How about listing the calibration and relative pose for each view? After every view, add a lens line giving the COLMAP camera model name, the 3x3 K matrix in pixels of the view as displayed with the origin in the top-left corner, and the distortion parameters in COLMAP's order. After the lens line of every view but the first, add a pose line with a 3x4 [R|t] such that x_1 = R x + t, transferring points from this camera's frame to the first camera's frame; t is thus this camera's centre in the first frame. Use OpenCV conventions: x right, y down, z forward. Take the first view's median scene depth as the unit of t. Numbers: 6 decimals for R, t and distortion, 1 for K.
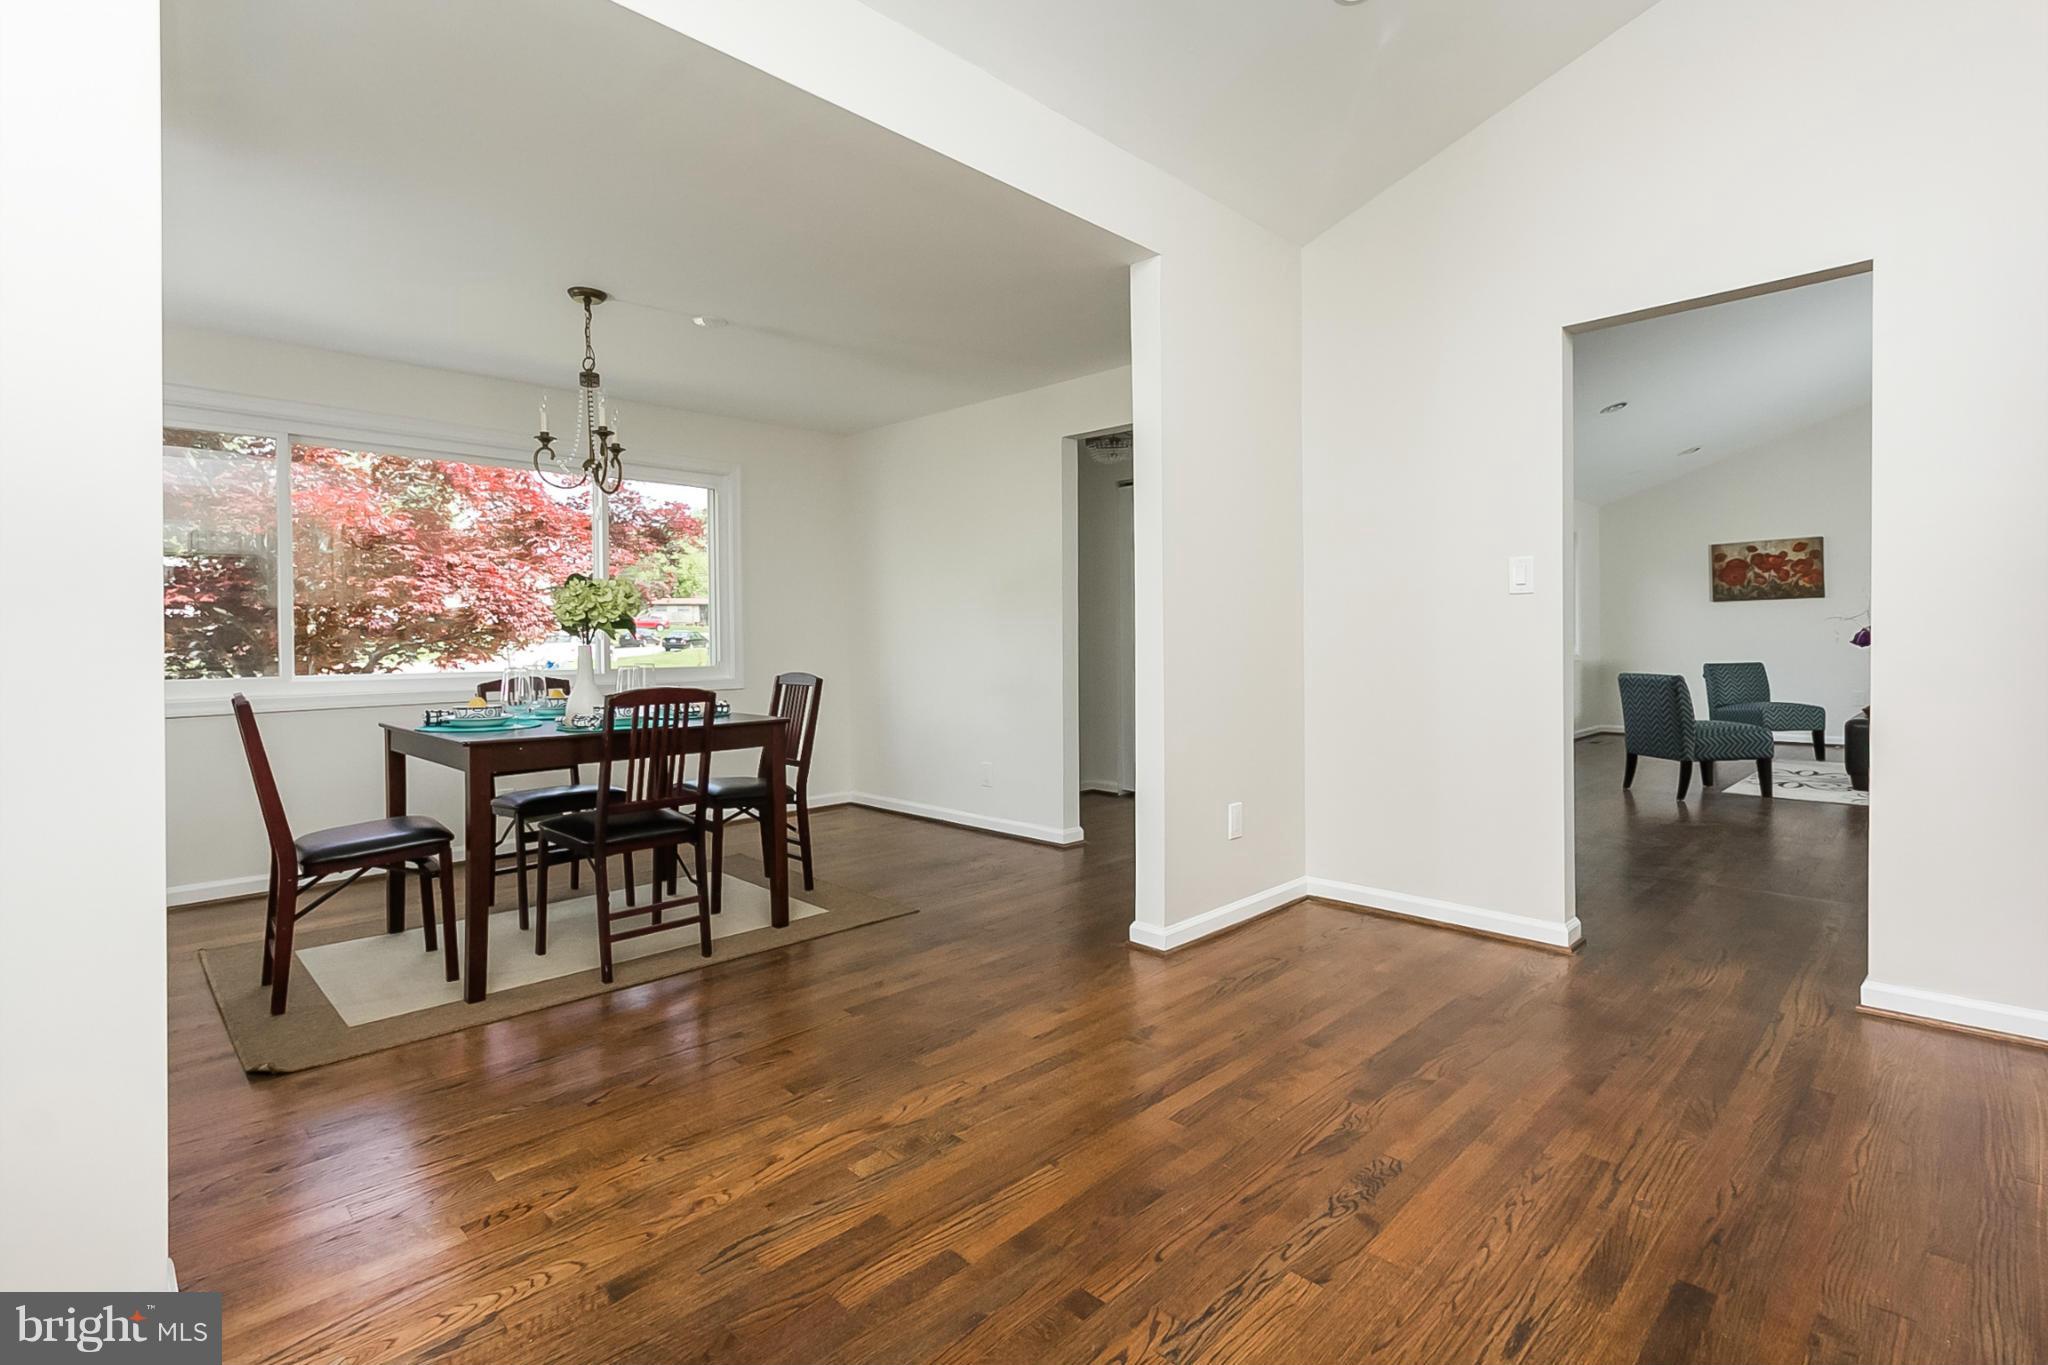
lens RADIAL K [[961.3, 0, 1049.8], [0, 961.3, 638.9], [0, 0, 1]] dist [0.005727, -0.001288]
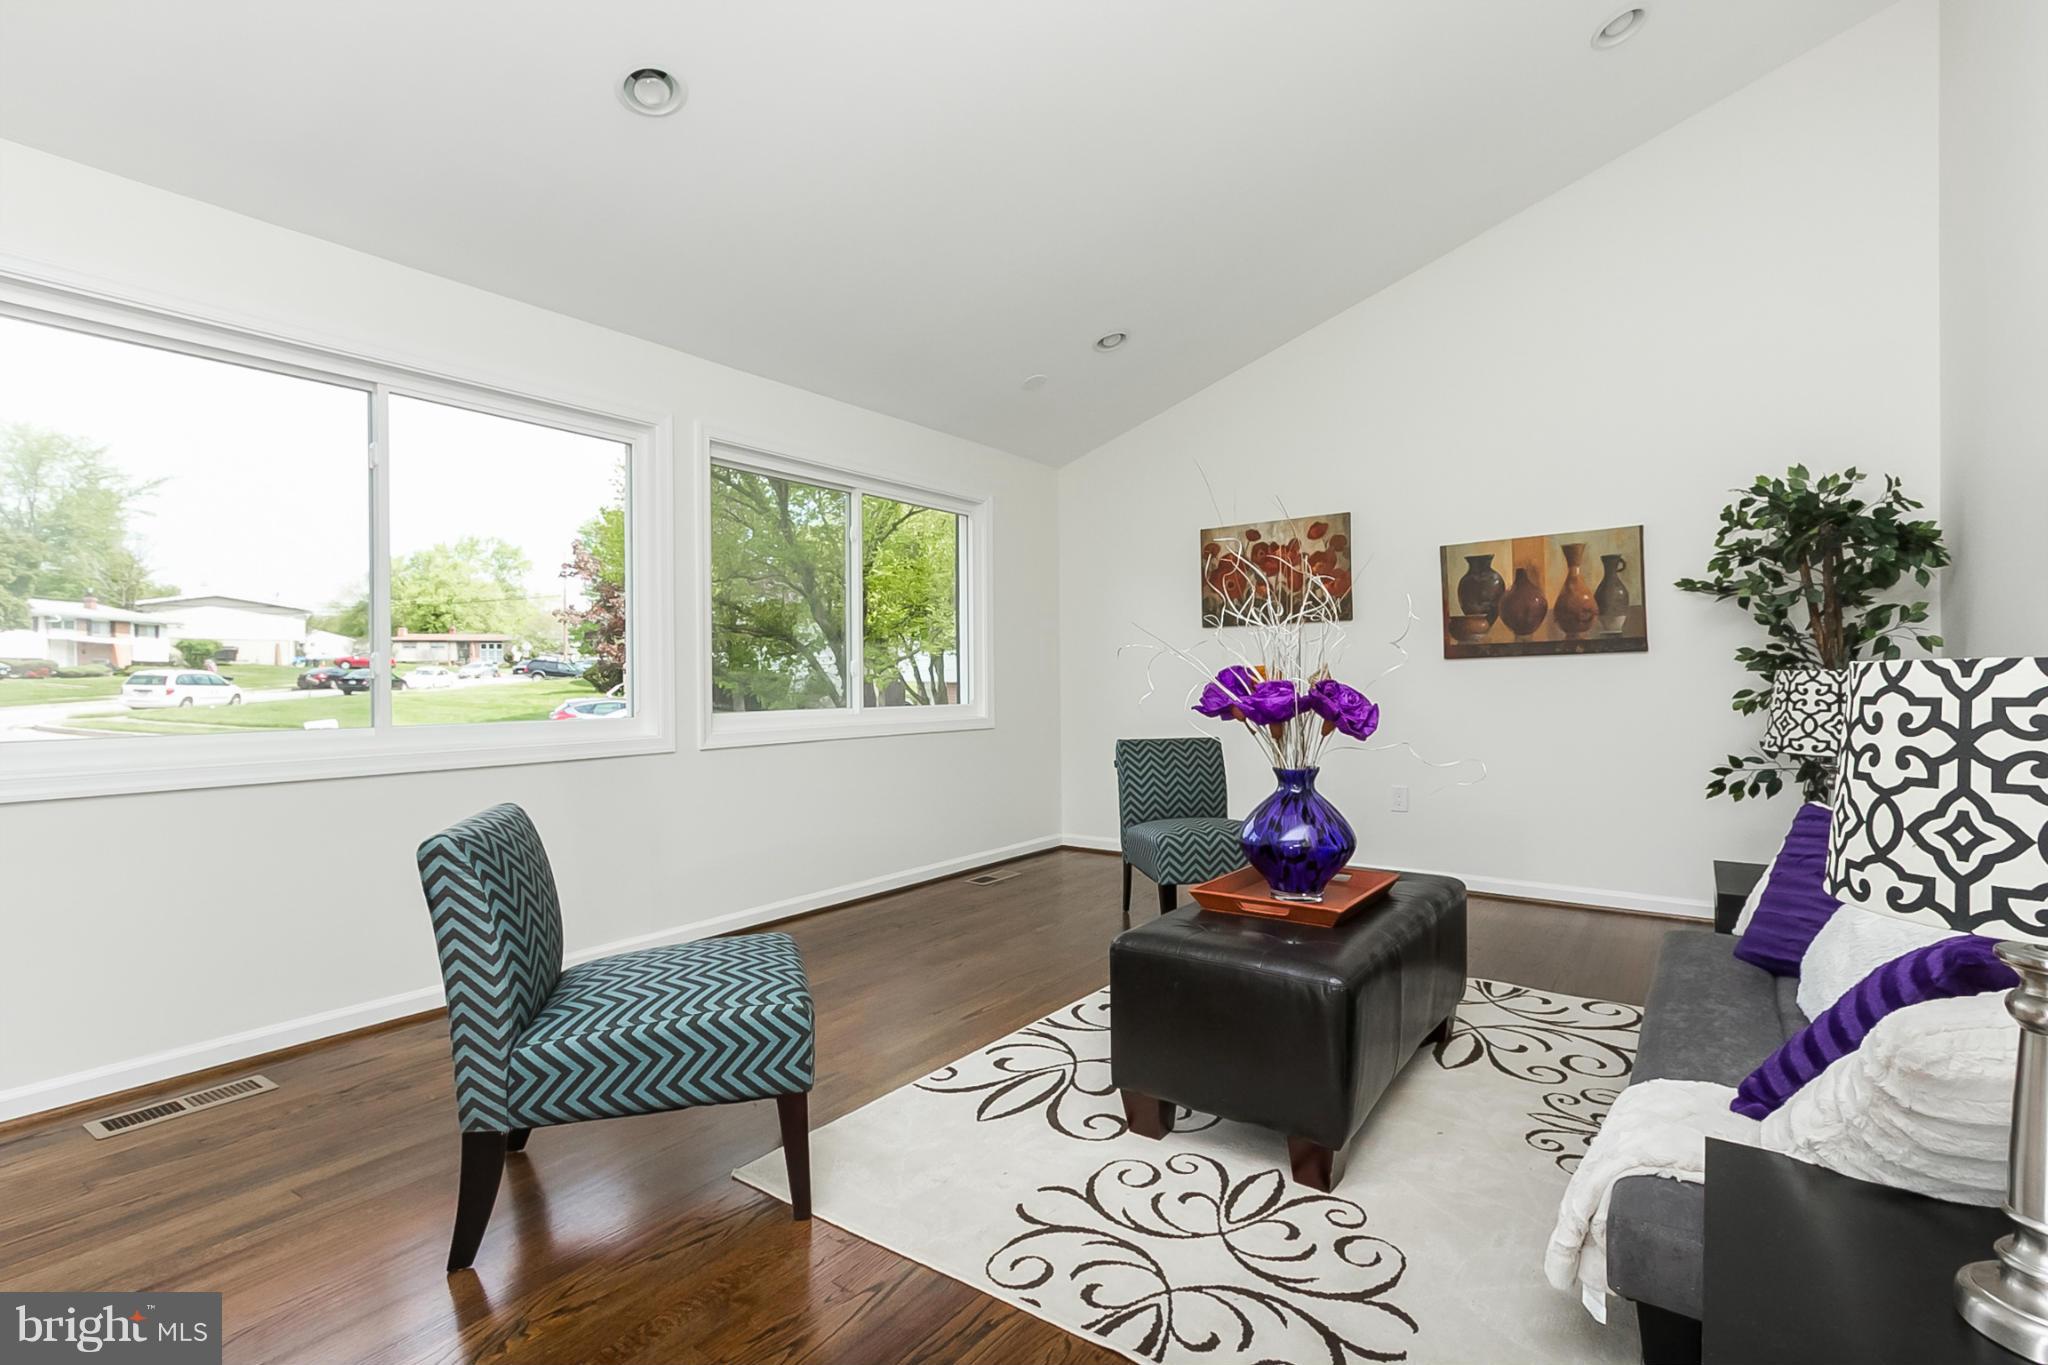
lens RADIAL K [[961.3, 0, 1063.9], [0, 961.3, 686.2], [0, 0, 1]] dist [0.005727, -0.001288]
pose [[0.985005, 0.000738, 0.172522, 1.677227], [-0.001982, 0.999973, 0.007042, -0.023032], [-0.172512, -0.007278, 0.984981, 1.469262]]
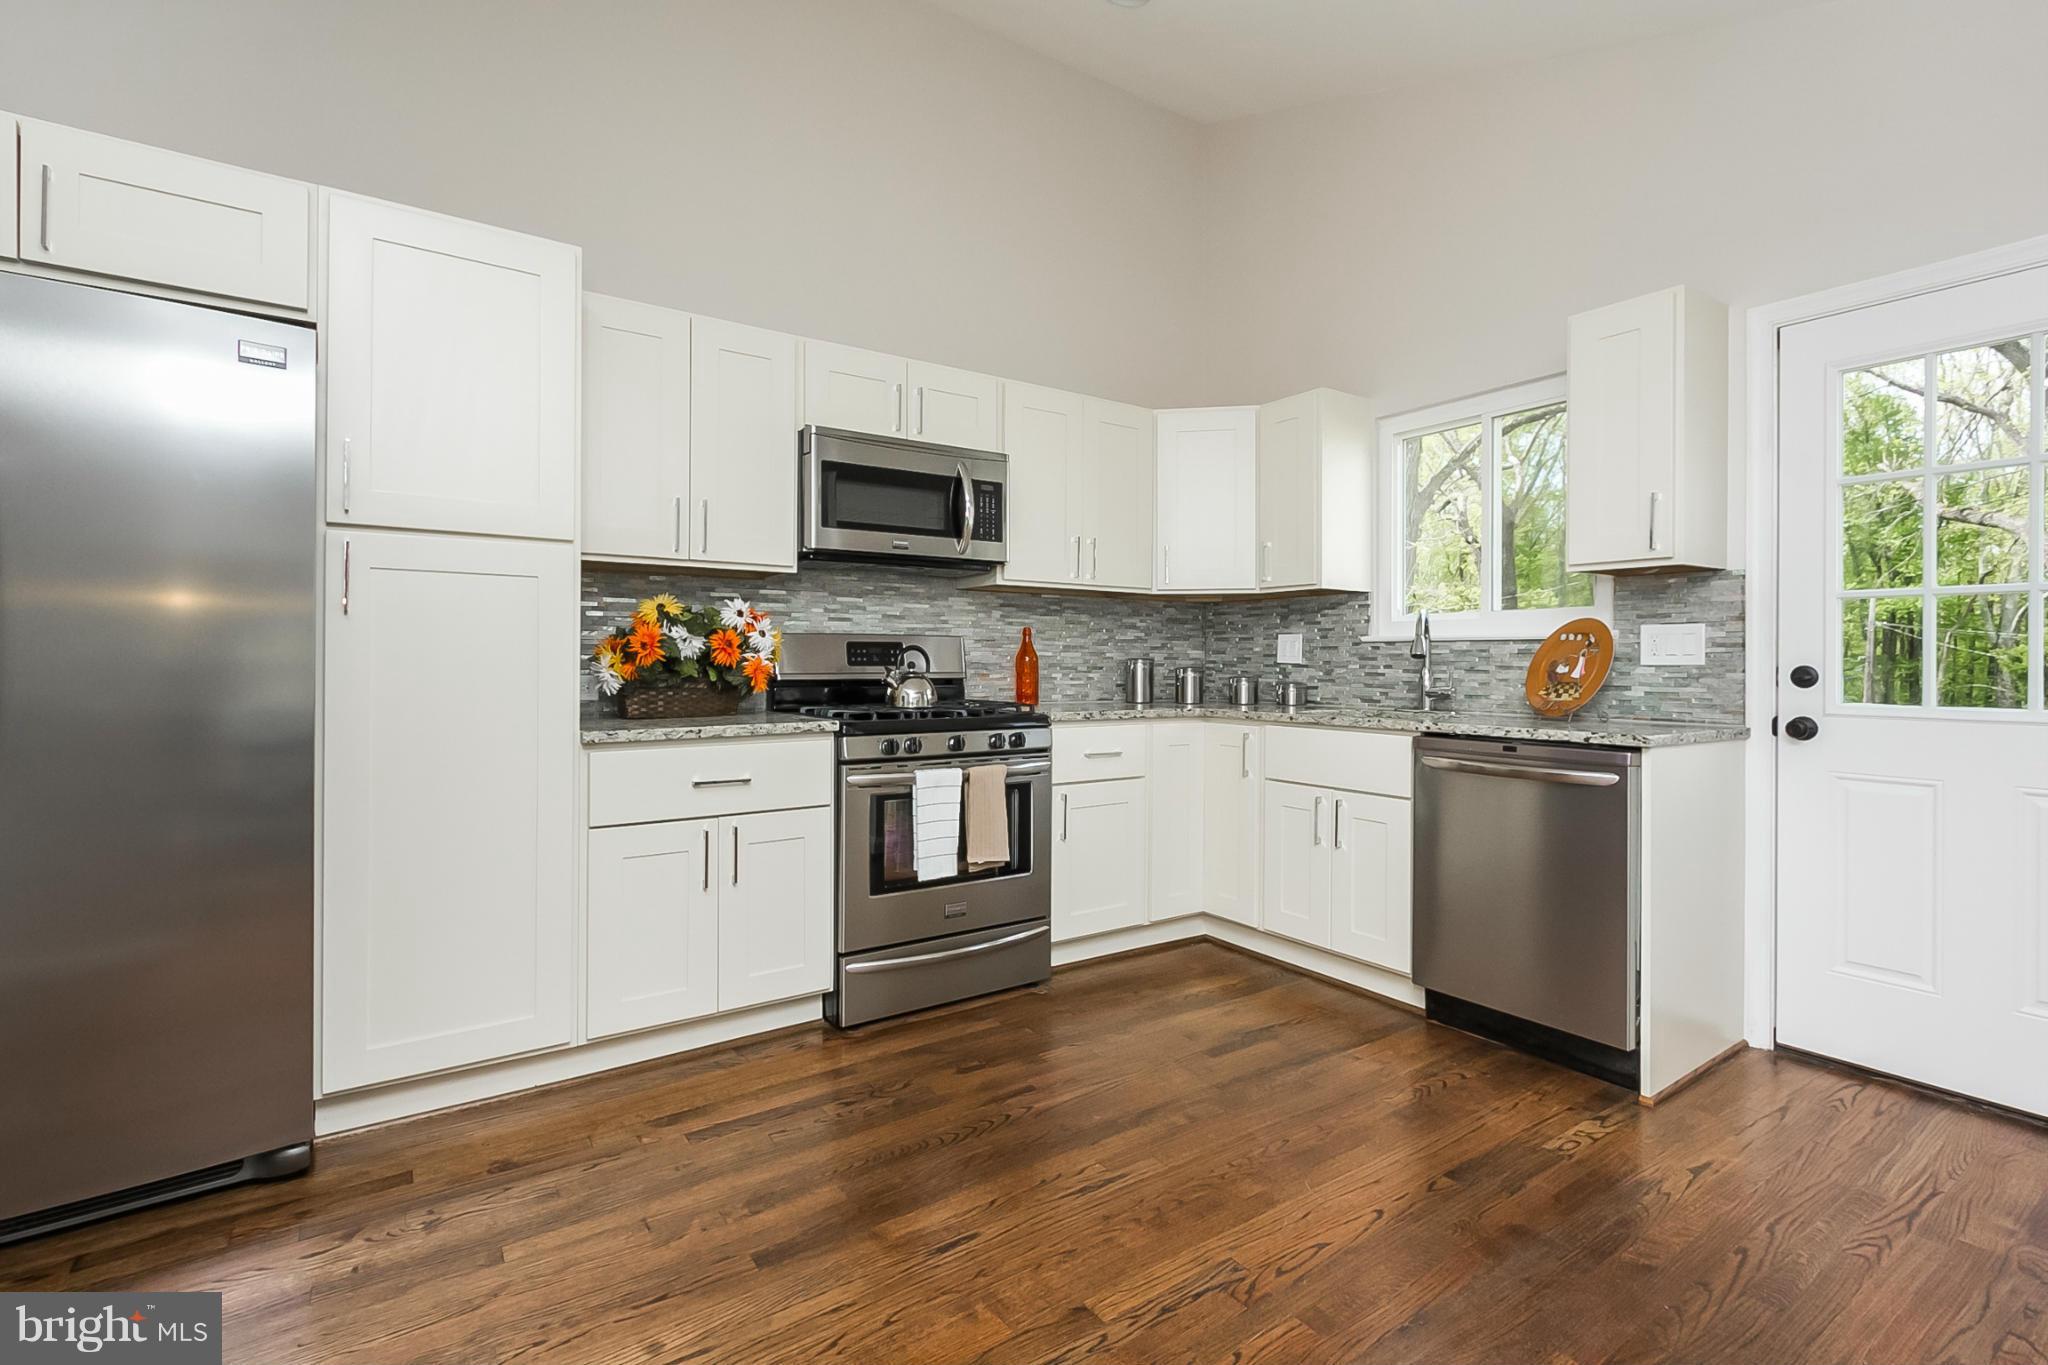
lens RADIAL K [[936.6, 0, 1025.4], [0, 936.6, 664.2], [0, 0, 1]] dist [0.003090, -0.000579]
pose [[-0.978098, 0.003523, 0.208115, 0.066310], [0.004798, 0.999973, 0.005623, -0.019598], [-0.208089, 0.006498, -0.978088, 1.049562]]
